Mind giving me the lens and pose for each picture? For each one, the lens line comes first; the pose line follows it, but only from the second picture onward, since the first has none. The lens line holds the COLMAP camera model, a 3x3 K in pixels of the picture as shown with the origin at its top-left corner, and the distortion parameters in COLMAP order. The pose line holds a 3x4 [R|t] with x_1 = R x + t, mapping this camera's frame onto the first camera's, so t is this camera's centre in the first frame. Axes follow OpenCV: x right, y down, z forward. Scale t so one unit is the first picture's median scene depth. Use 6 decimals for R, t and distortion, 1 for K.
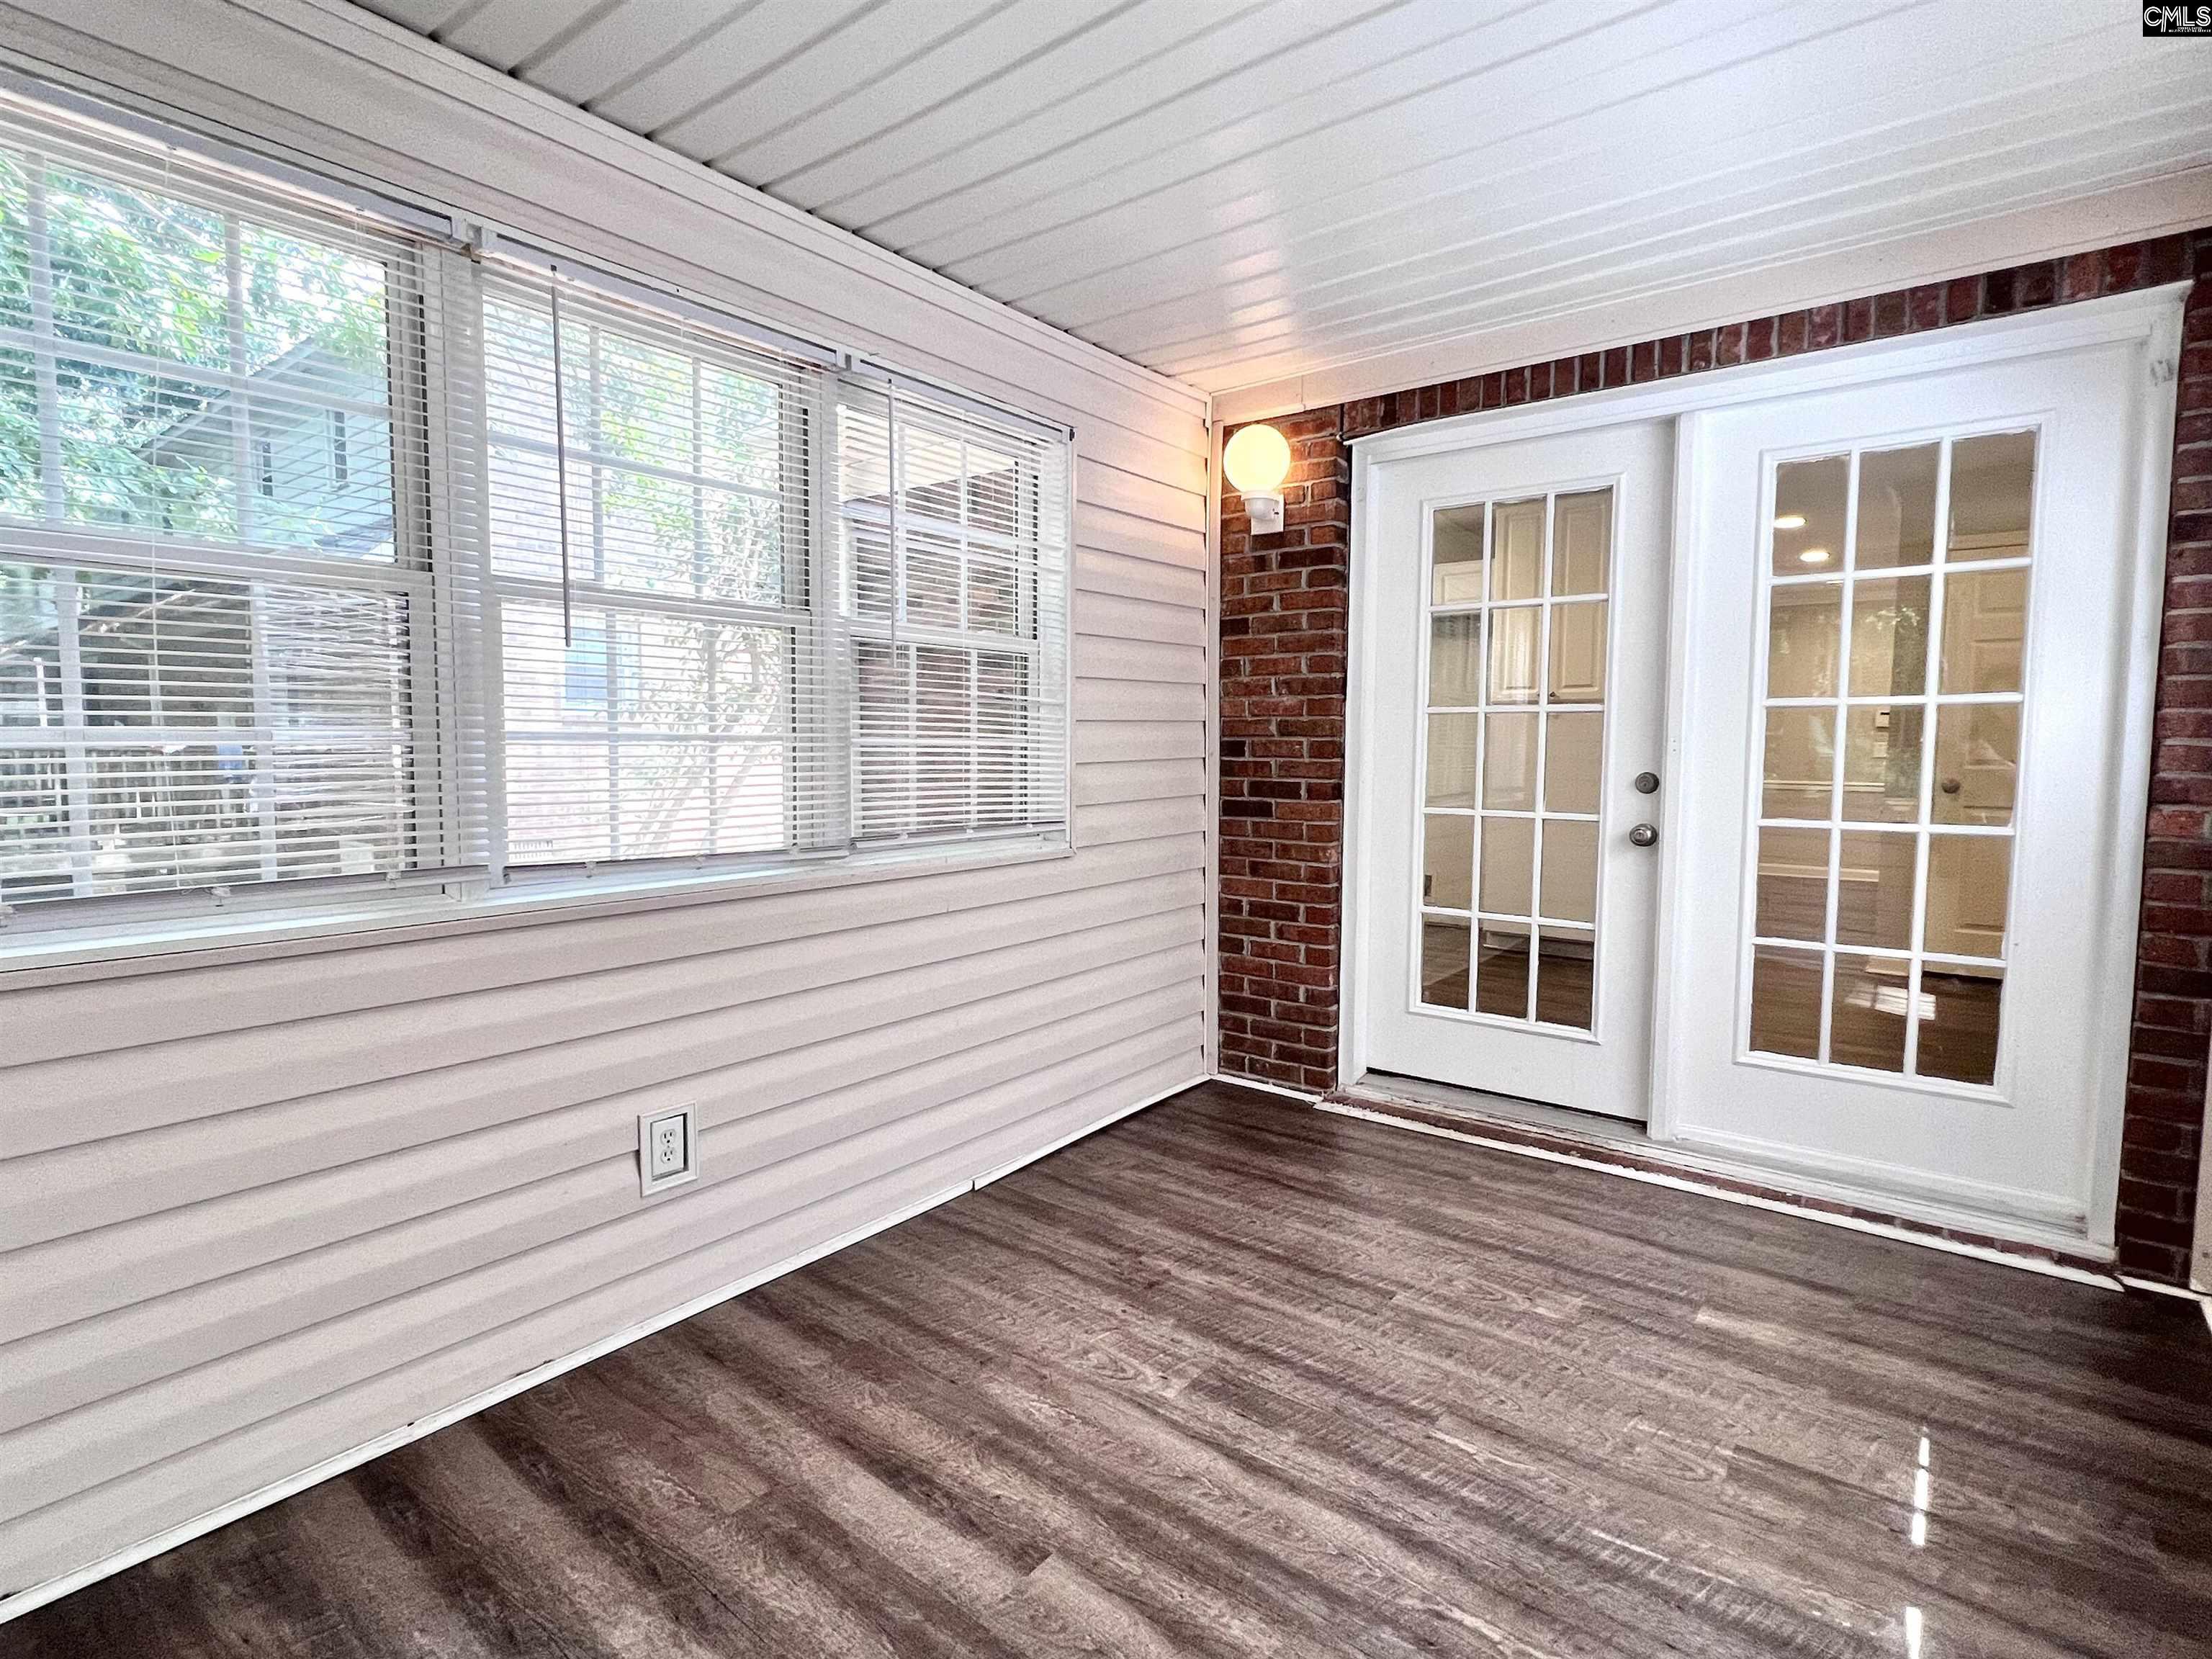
lens RADIAL K [[1095.9, 0, 1111.7], [0, 1095.9, 822.4], [0, 0, 1]] dist [-0.003843, 0.001636]
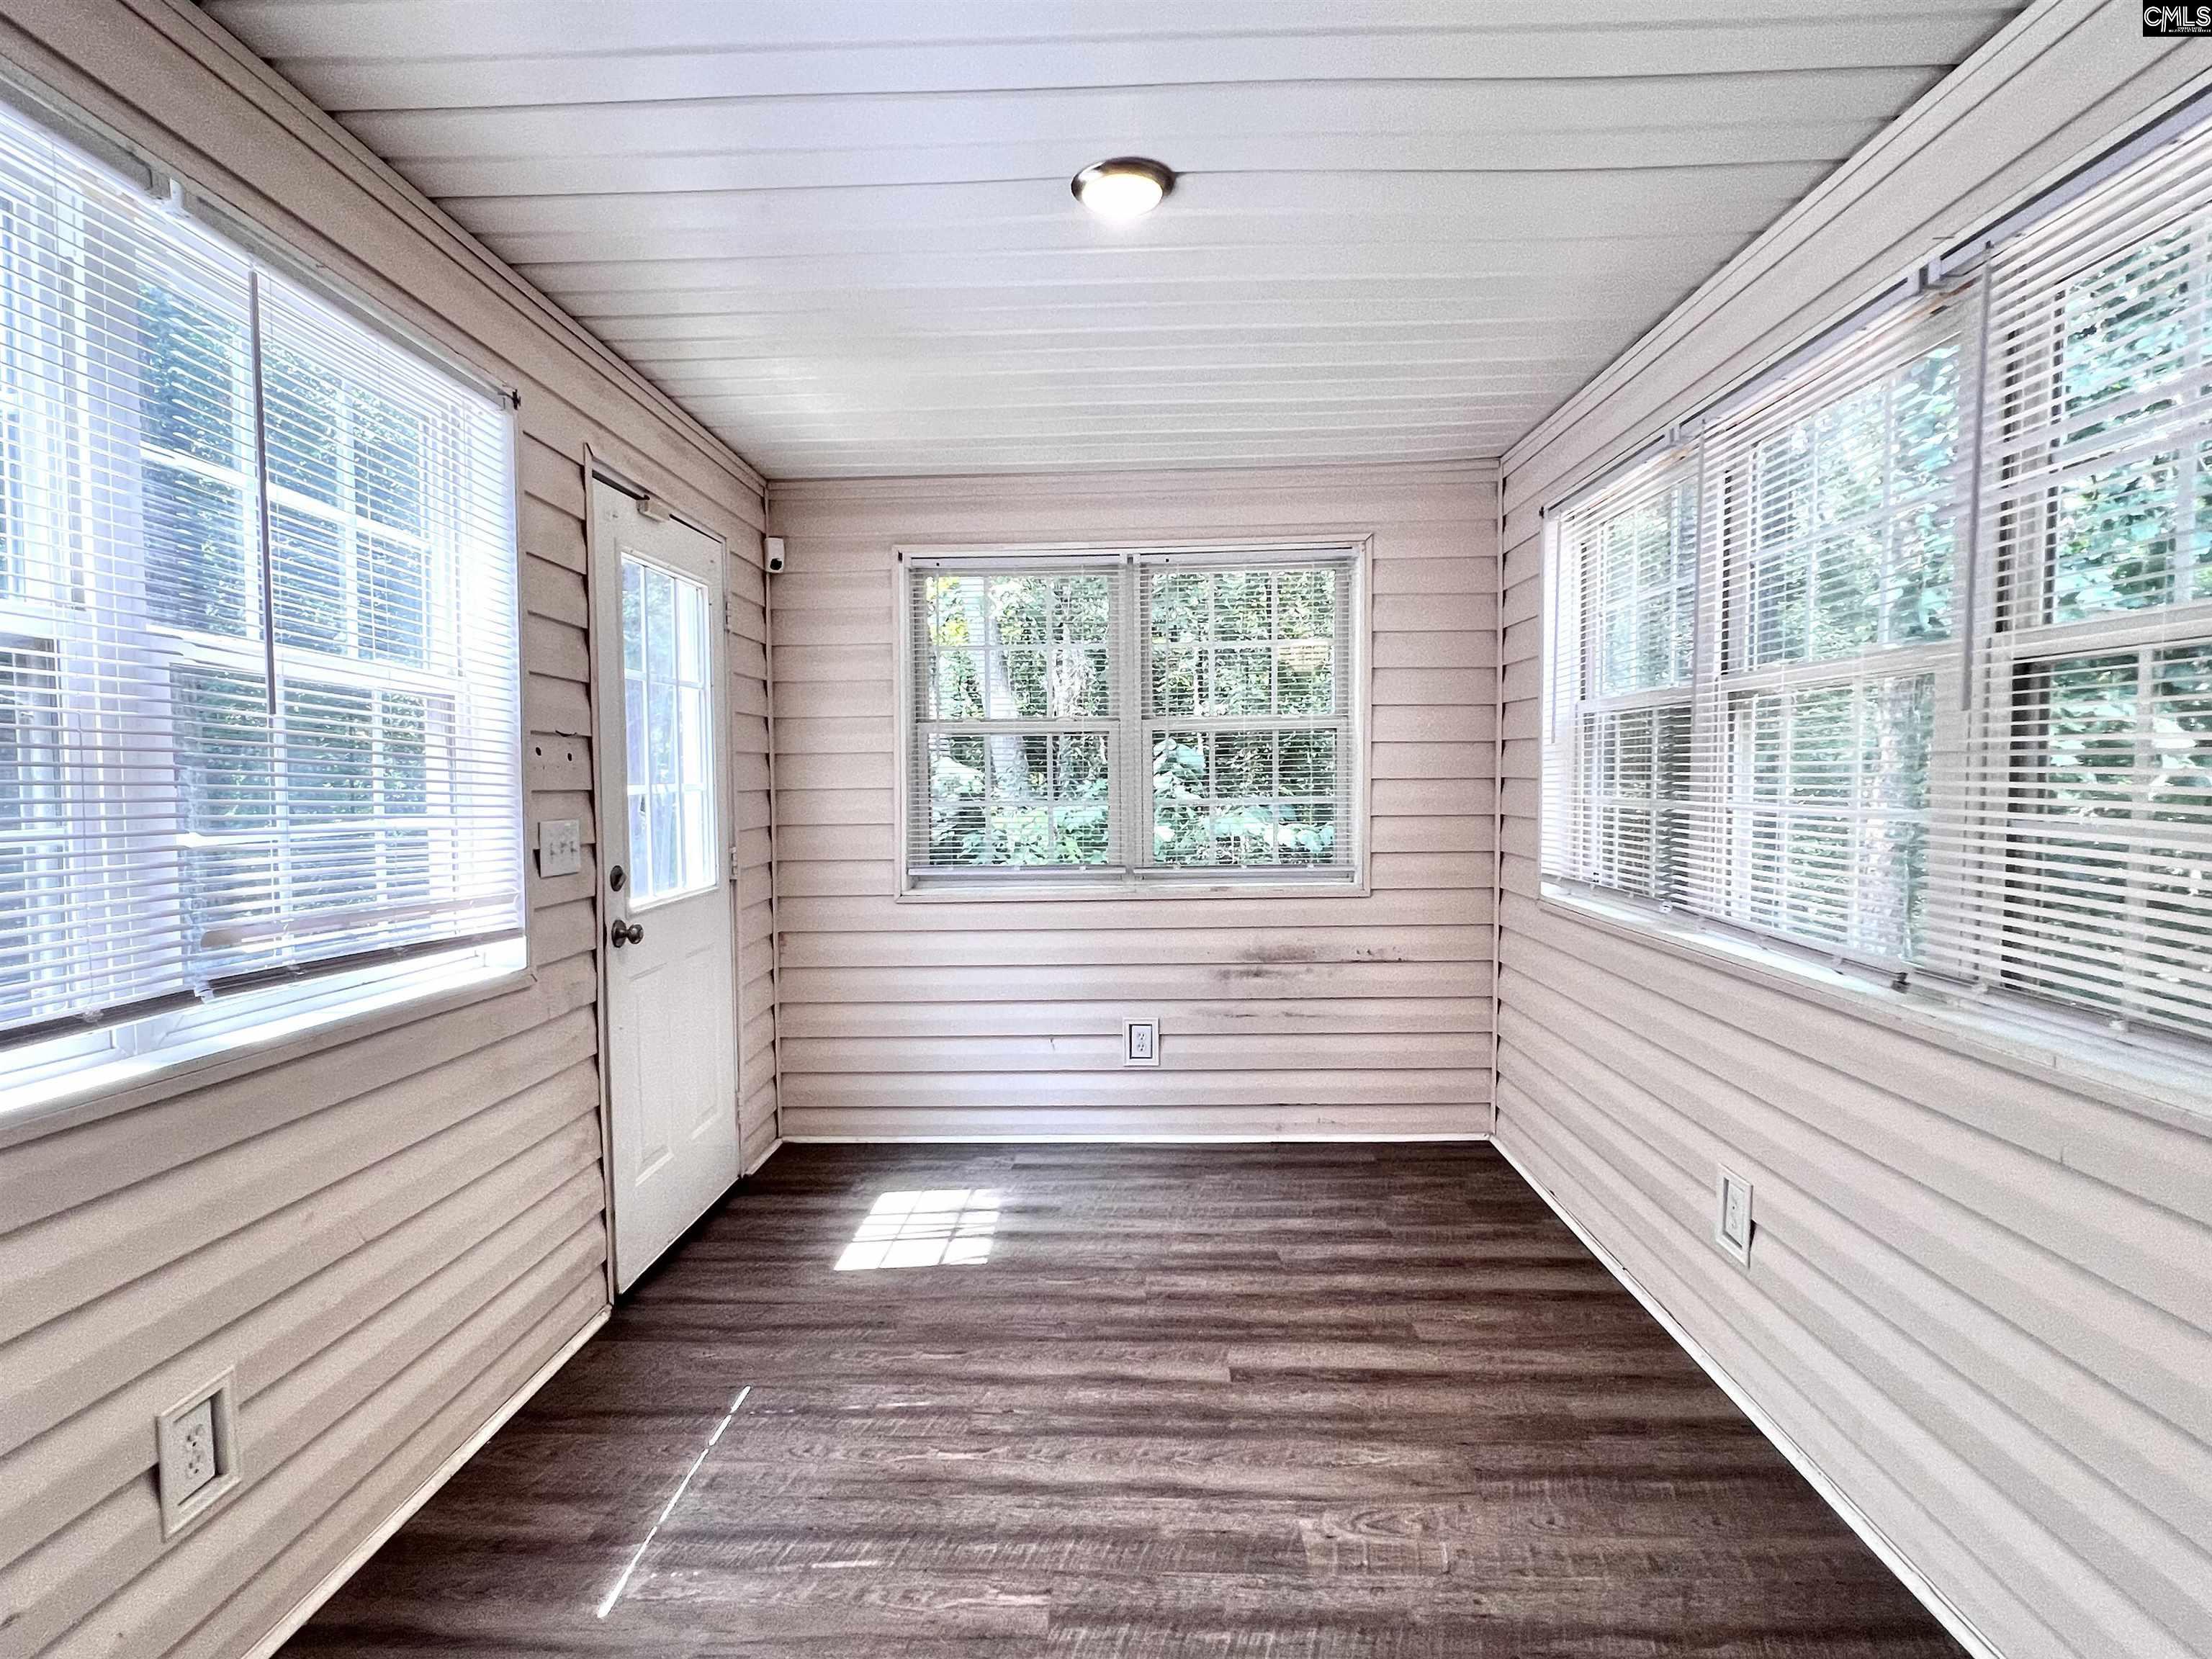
lens RADIAL K [[1095.9, 0, 1111.7], [0, 1095.9, 822.4], [0, 0, 1]] dist [-0.003843, 0.001636]
pose [[-0.805914, 0.020332, -0.591683, 0.821292], [-0.049479, 0.993601, 0.101537, -0.174973], [0.589961, 0.111106, -0.799751, 1.797311]]
